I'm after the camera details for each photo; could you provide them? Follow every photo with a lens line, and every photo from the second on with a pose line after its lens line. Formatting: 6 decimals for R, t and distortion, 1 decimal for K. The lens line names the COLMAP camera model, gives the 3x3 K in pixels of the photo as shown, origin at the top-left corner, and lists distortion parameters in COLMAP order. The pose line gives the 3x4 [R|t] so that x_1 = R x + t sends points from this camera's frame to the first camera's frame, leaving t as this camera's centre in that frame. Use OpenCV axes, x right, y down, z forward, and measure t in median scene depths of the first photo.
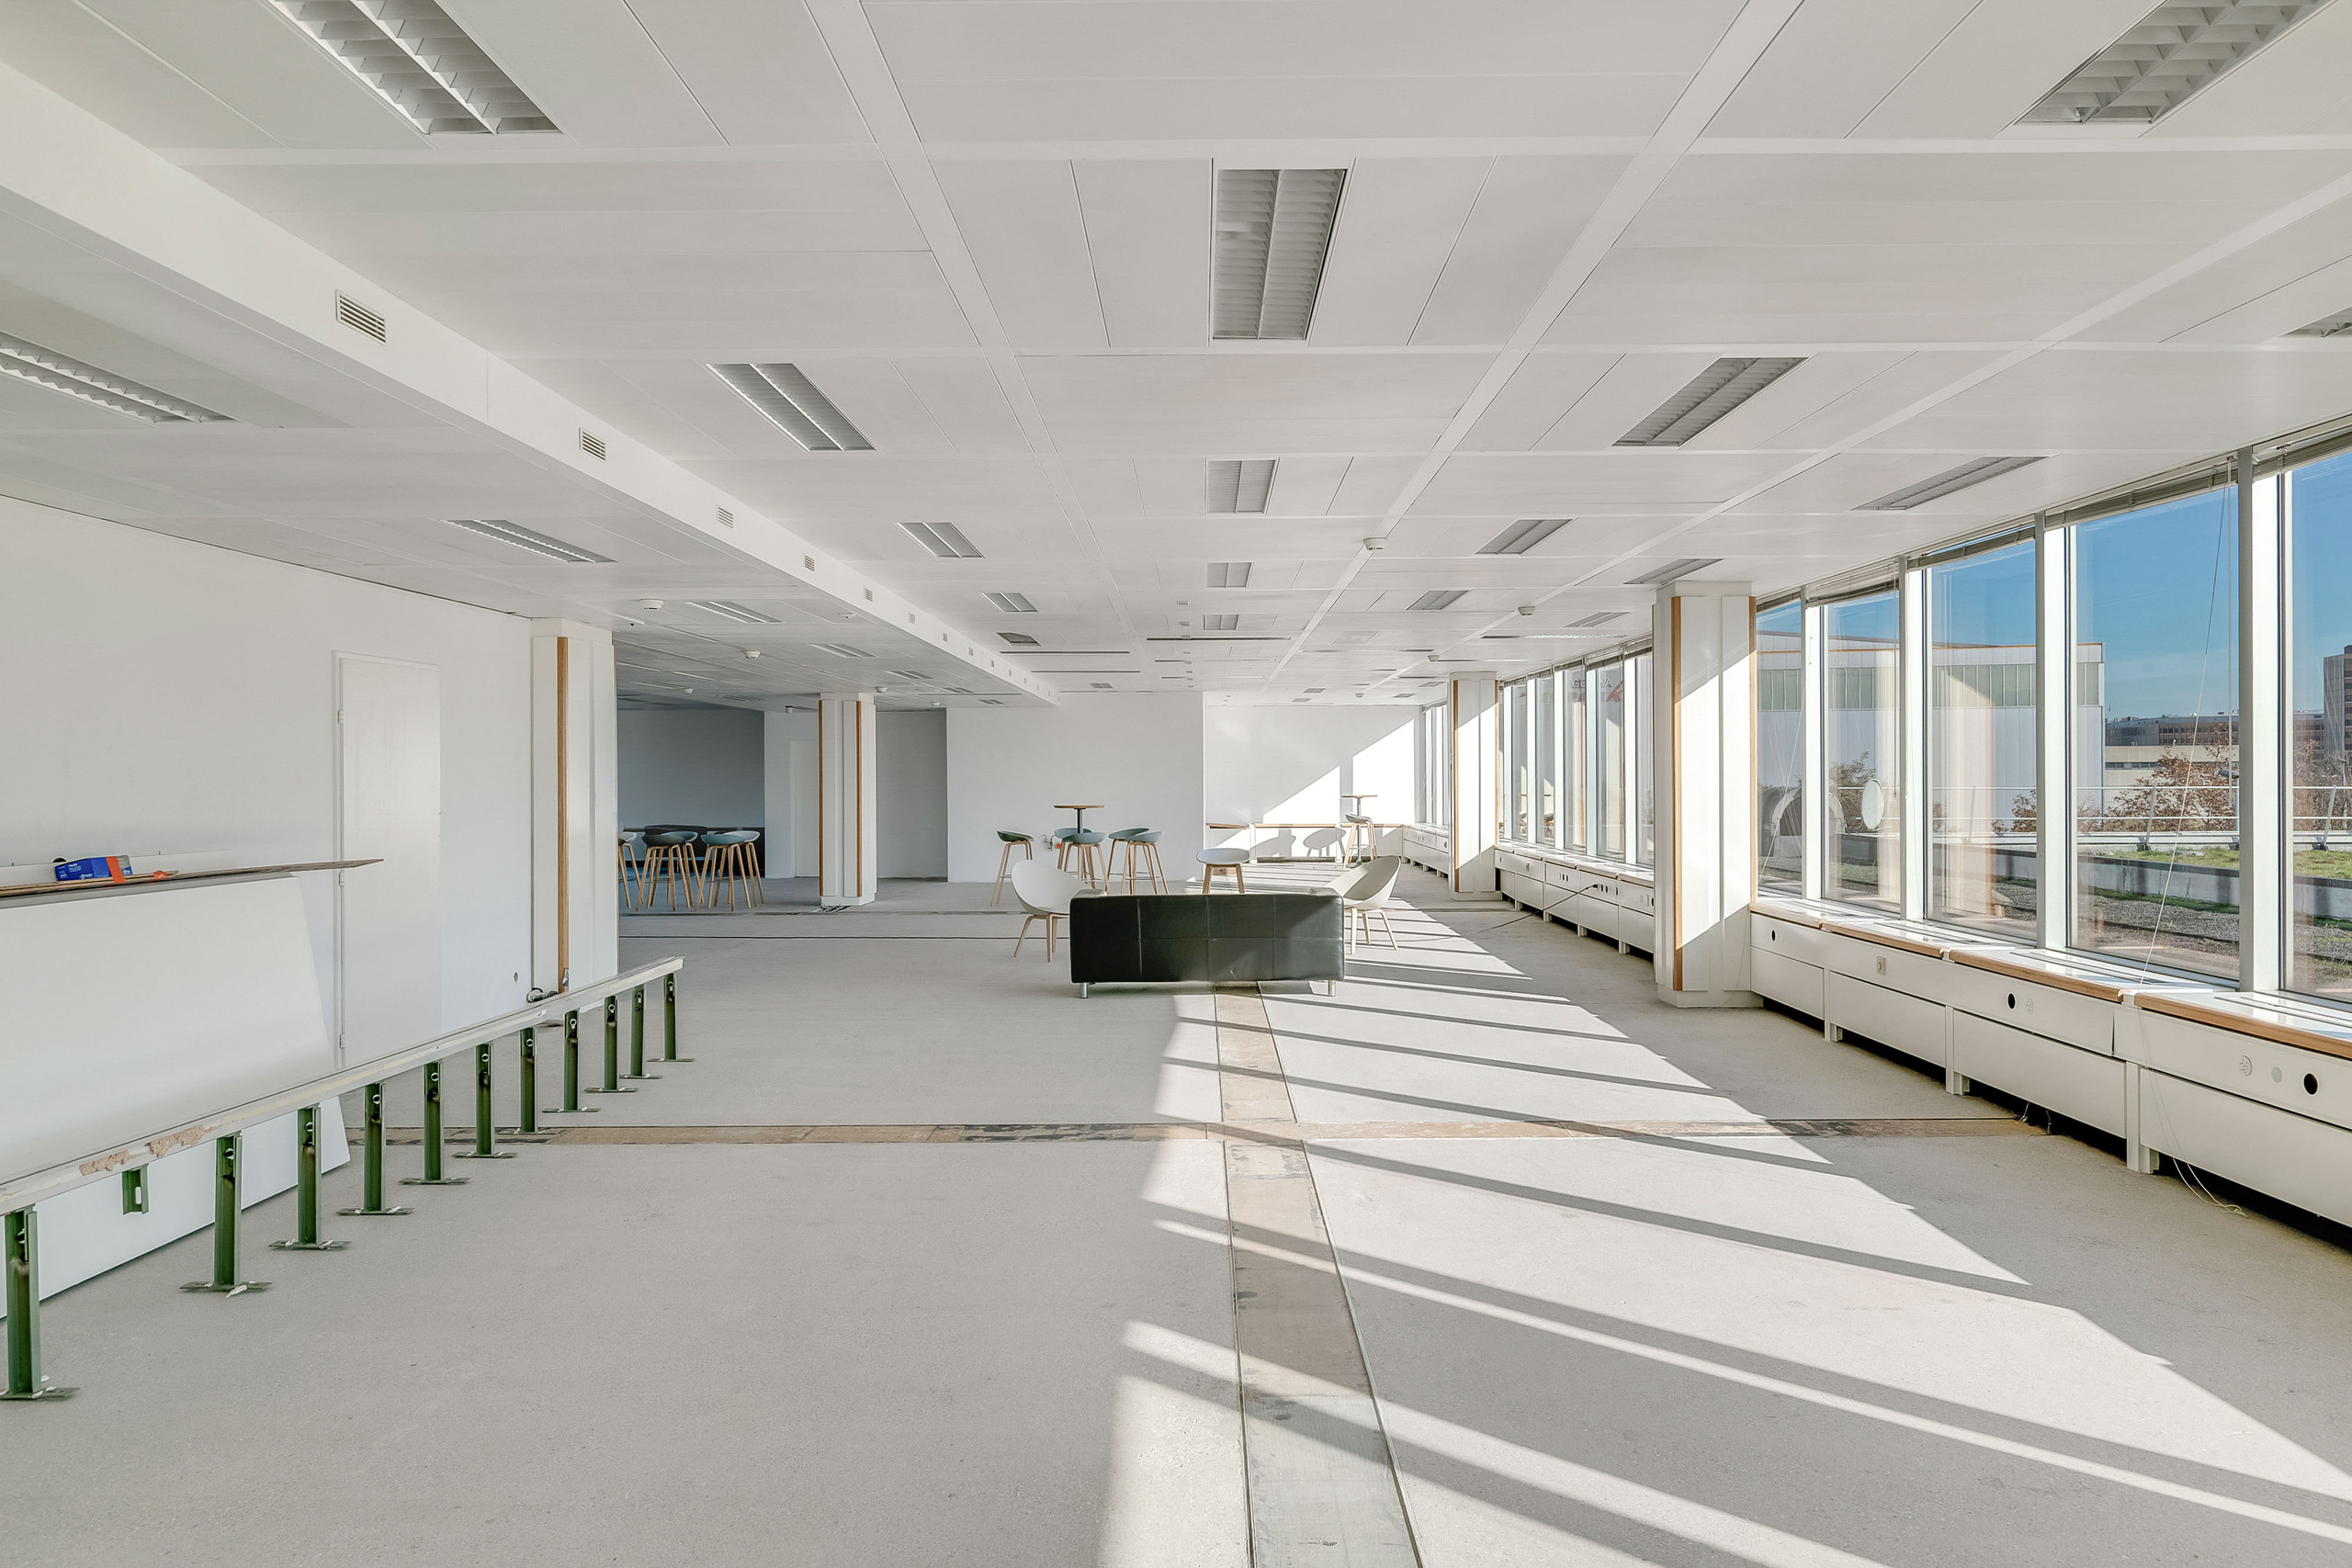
lens RADIAL K [[2264.0, 0, 1176.0], [0, 2264.0, 782.4], [0, 0, 1]] dist [0.006776, 0.000000]
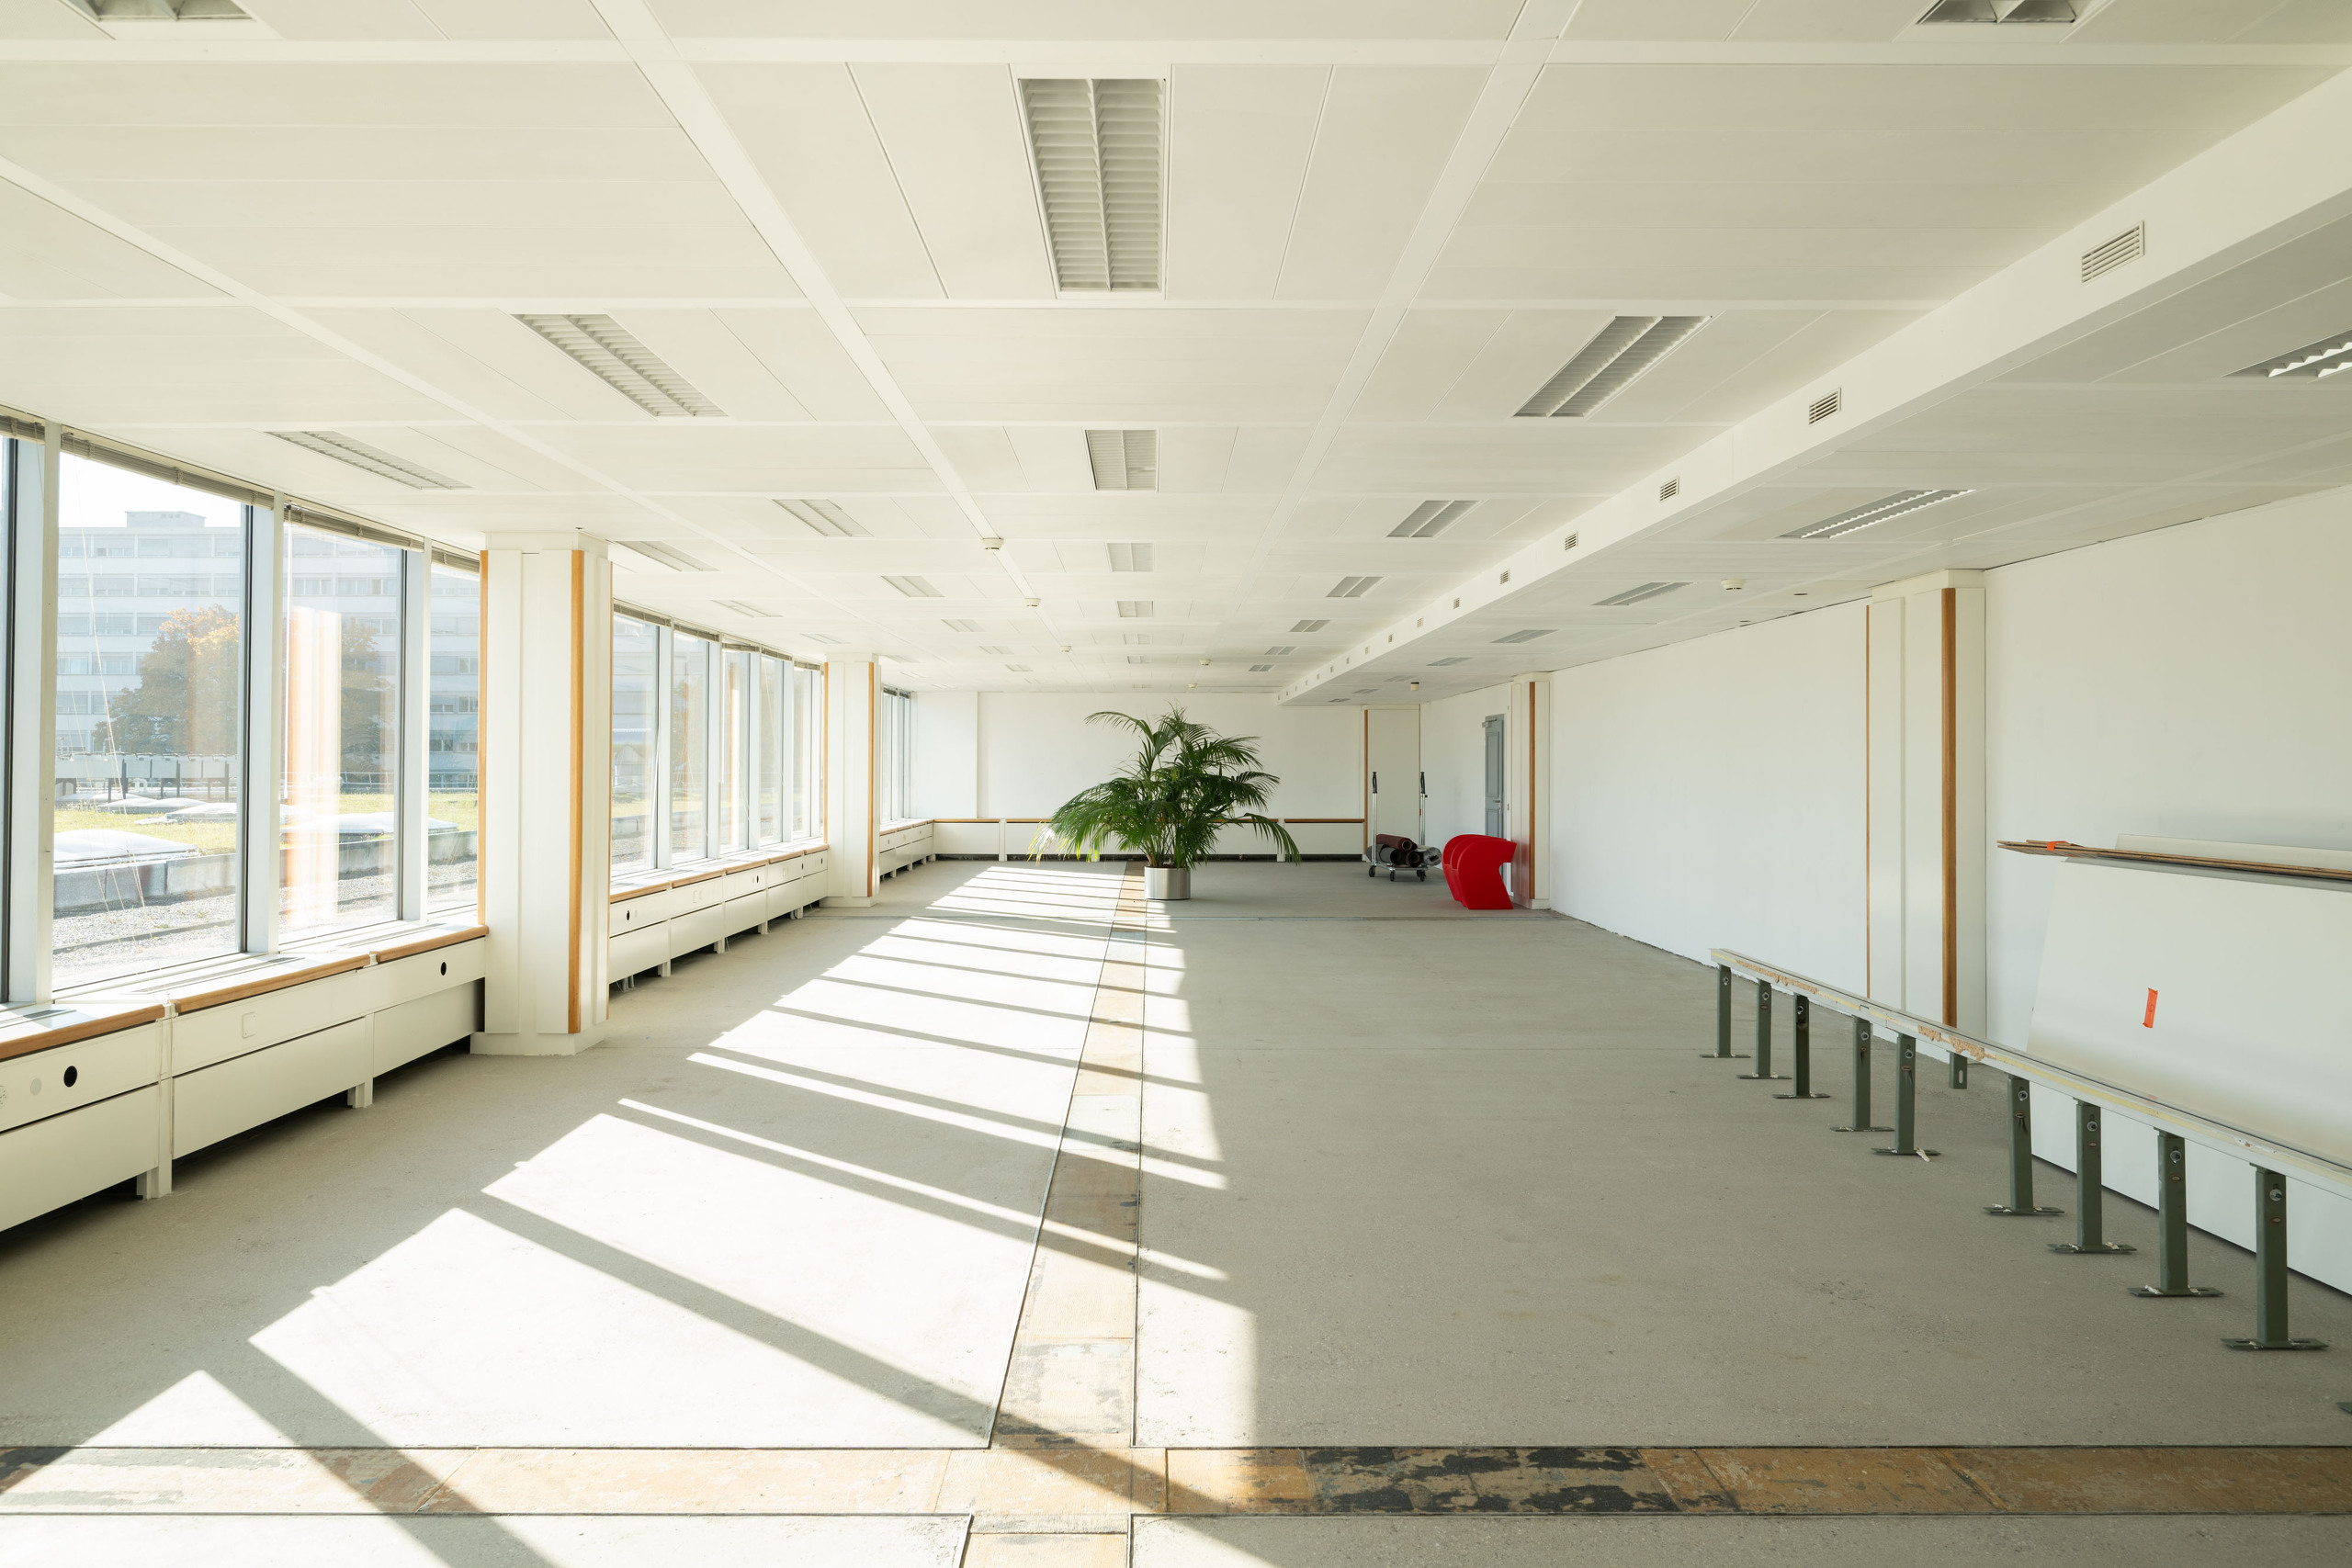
lens RADIAL K [[1561.6, 0, 1170.8], [0, 1561.6, 773.8], [0, 0, 1]] dist [-0.000104, -0.000180]
pose [[-0.999750, 0.002001, -0.022258, 0.021143], [0.001868, 0.999980, 0.005979, -0.003286], [0.022269, 0.005936, -0.999734, 1.422182]]
